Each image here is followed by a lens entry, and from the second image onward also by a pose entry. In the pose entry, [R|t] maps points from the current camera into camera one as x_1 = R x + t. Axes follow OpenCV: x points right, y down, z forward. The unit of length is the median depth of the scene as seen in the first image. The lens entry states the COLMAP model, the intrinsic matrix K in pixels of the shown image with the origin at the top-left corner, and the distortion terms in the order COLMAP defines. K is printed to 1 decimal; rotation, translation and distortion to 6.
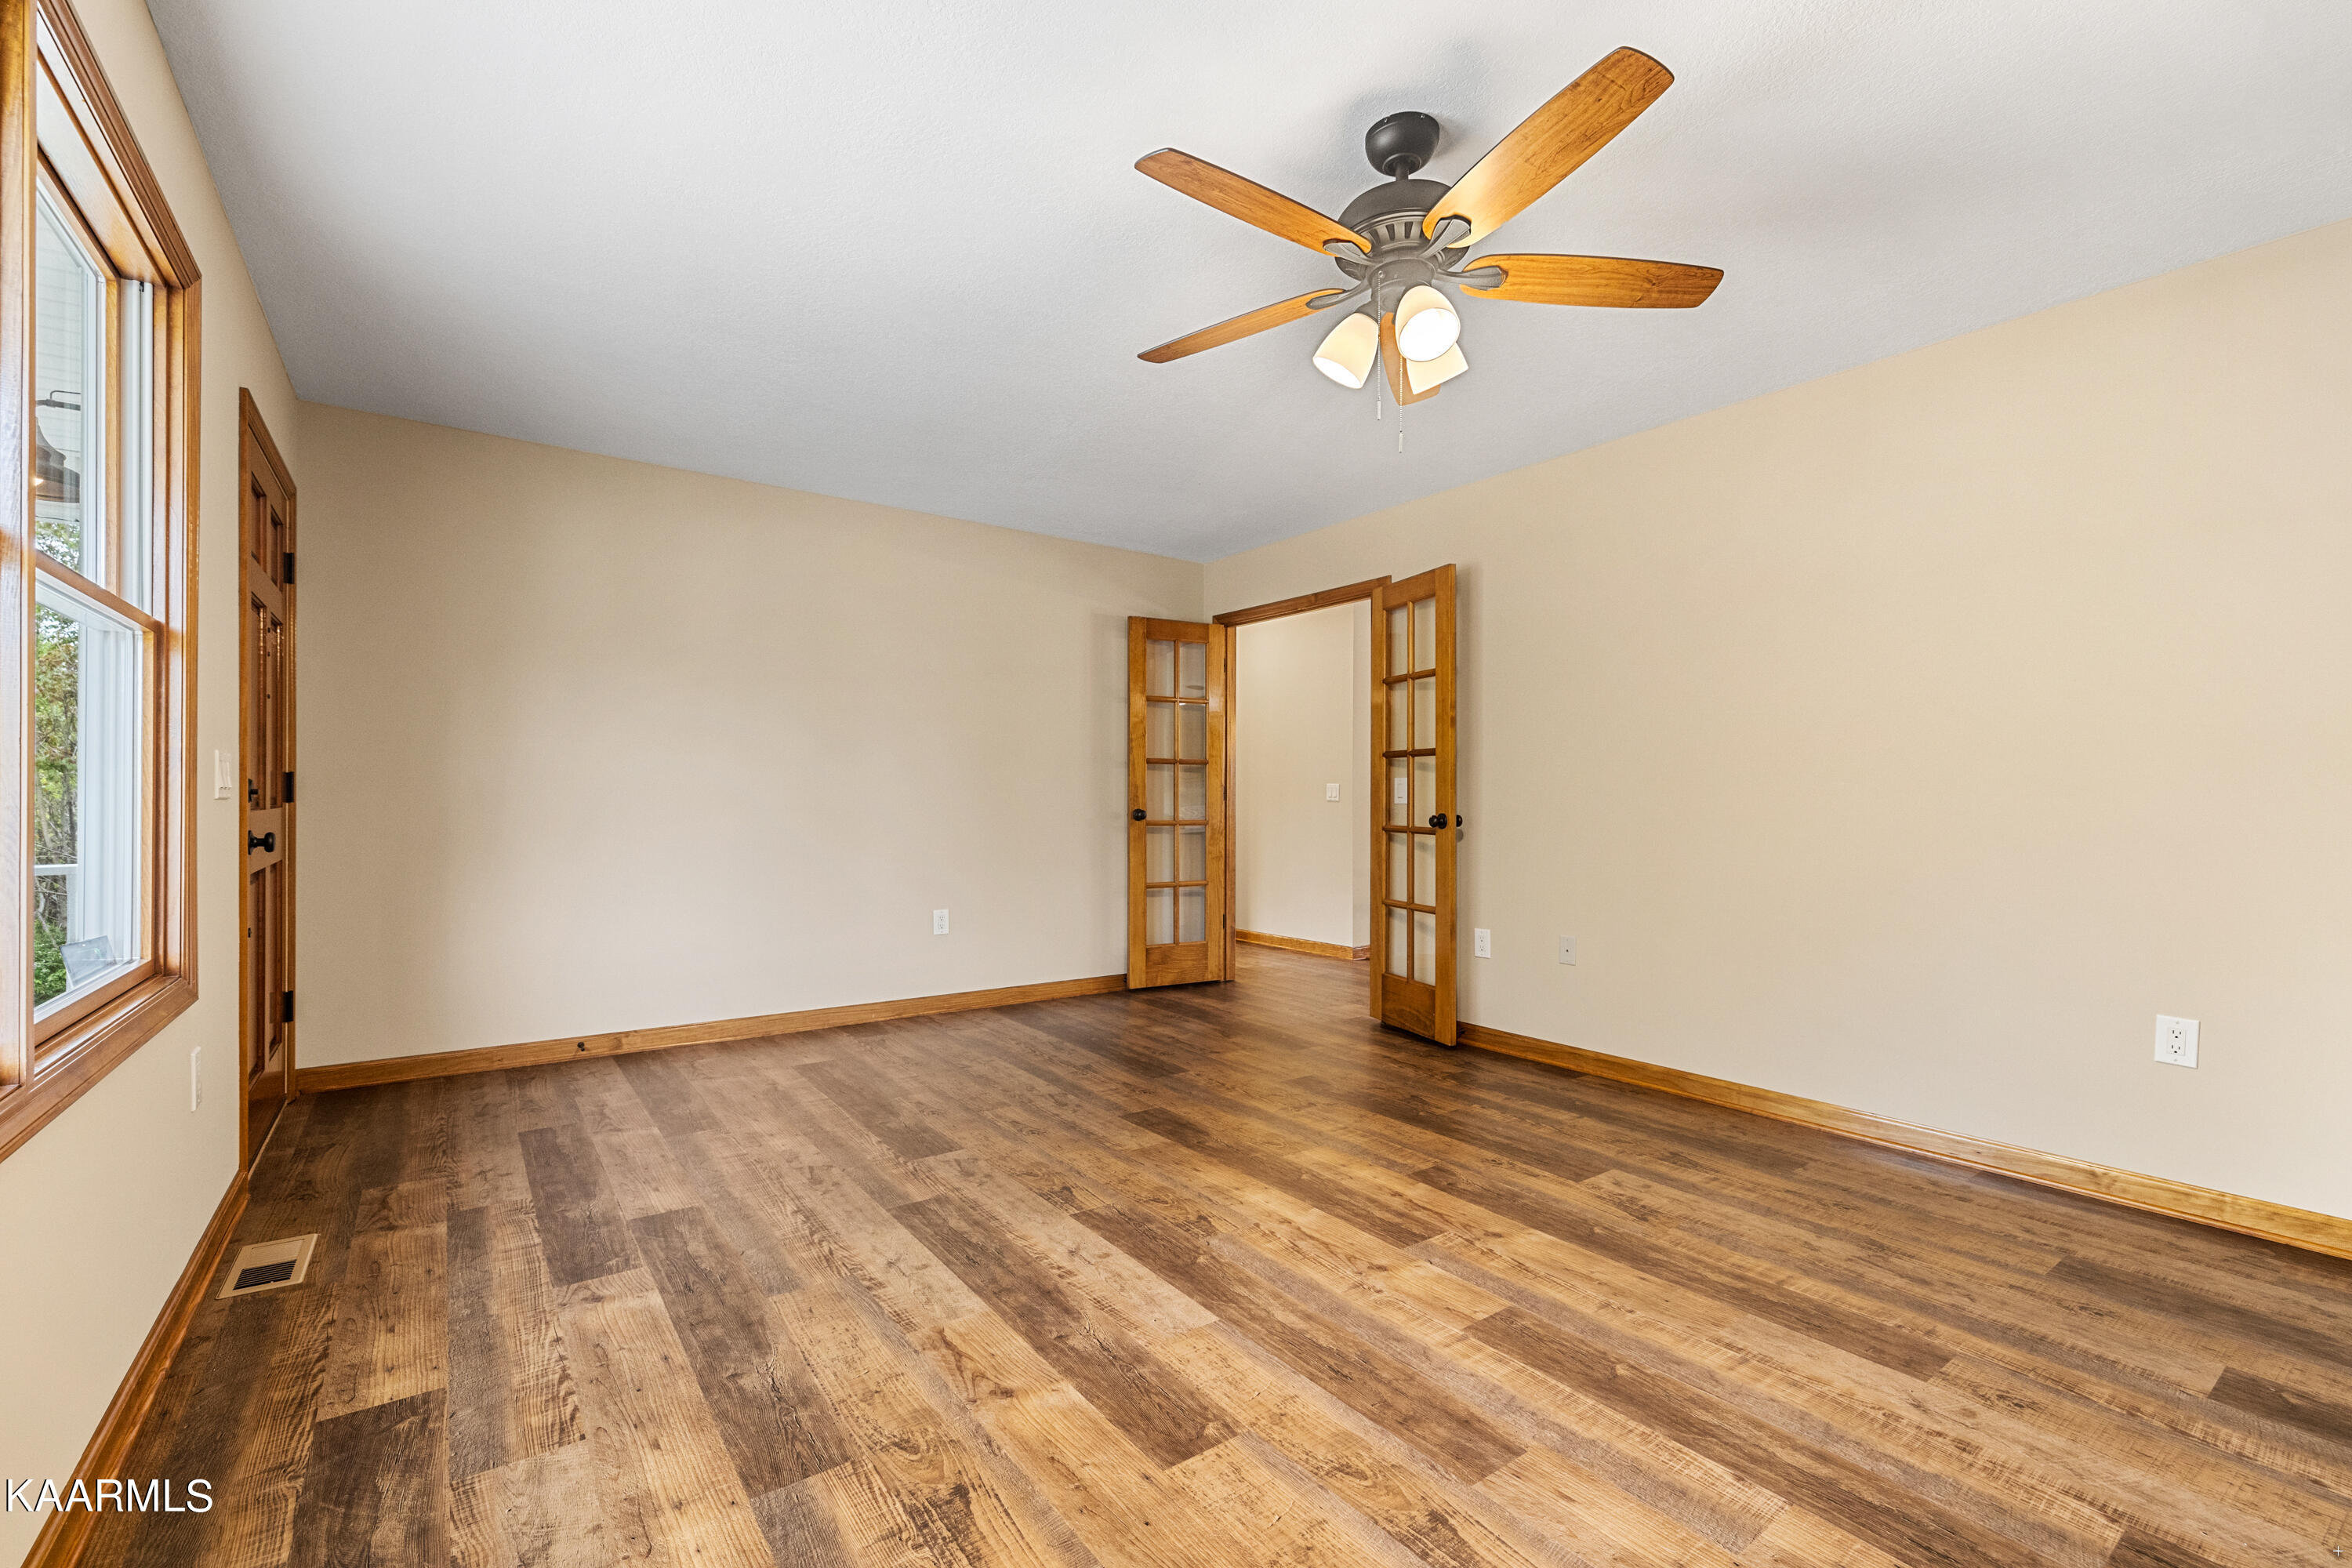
lens RADIAL K [[997.3, 0, 1171.8], [0, 997.3, 791.1], [0, 0, 1]] dist [0.000358, -0.000693]
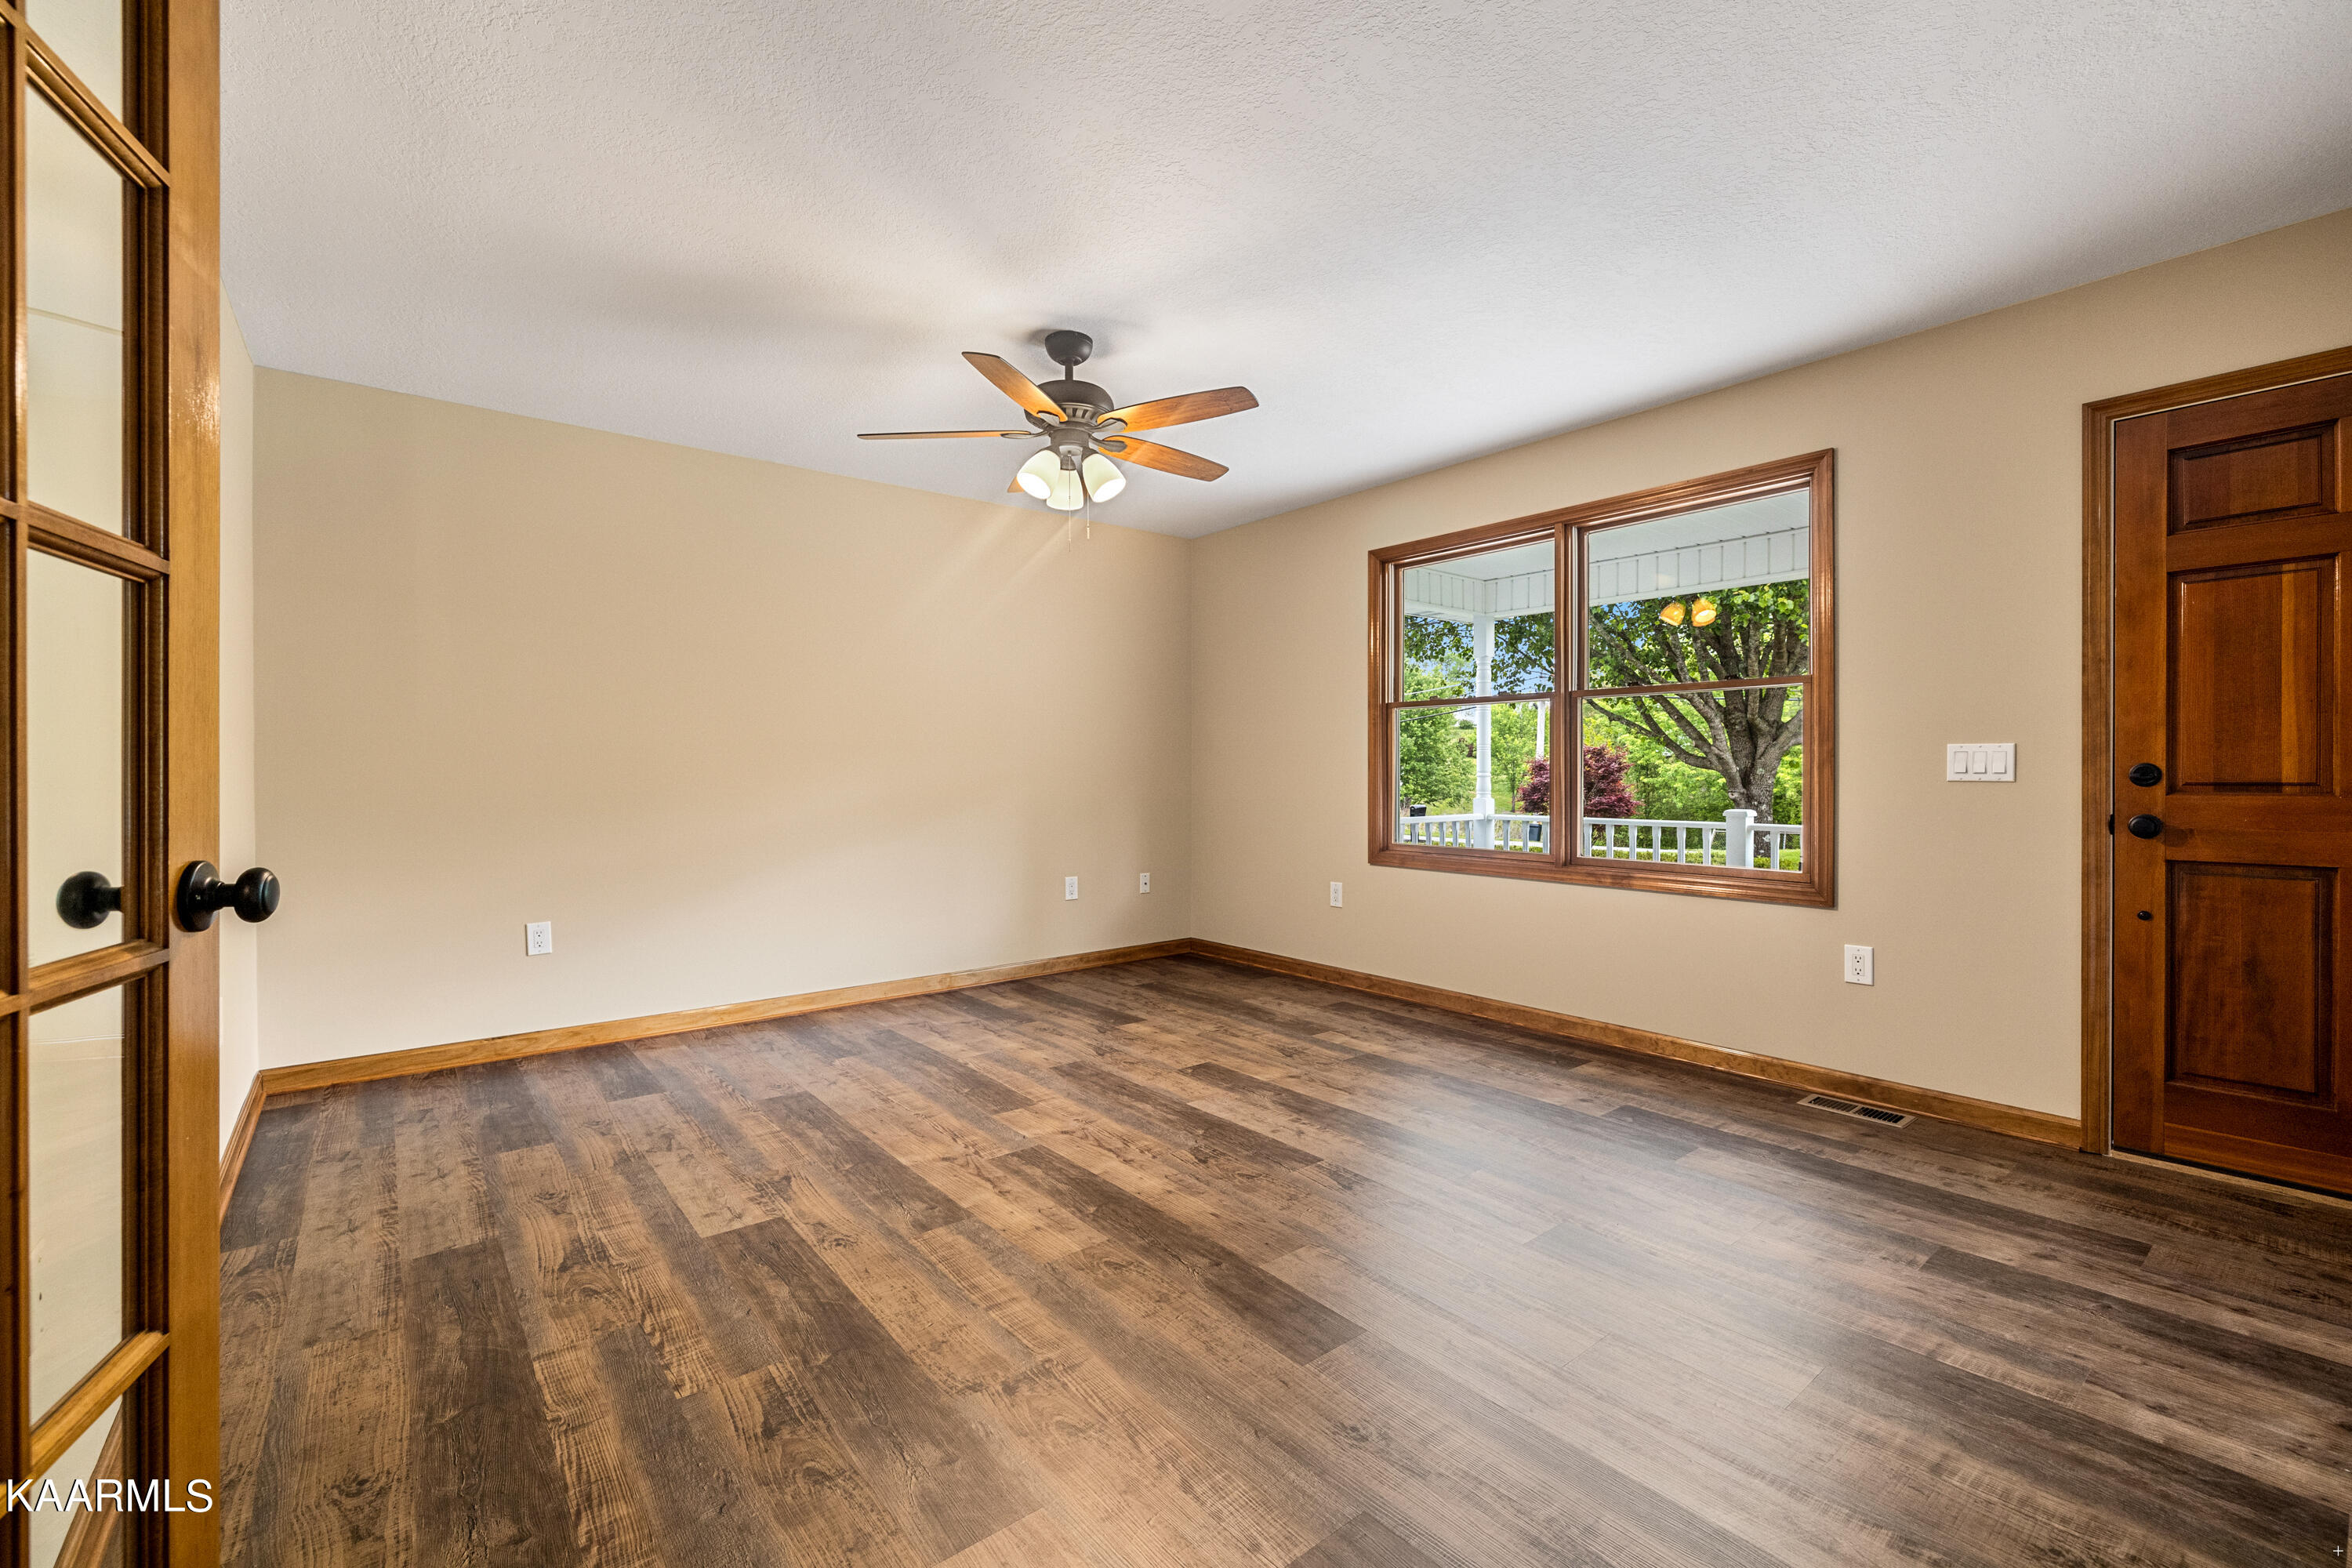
lens RADIAL K [[997.3, 0, 1175.7], [0, 997.3, 789.2], [0, 0, 1]] dist [0.000358, -0.000693]
pose [[-0.999026, -0.003271, -0.044001, 0.116250], [-0.003749, 0.999935, 0.010790, 0.005728], [0.043963, 0.010944, -0.998973, 2.201836]]
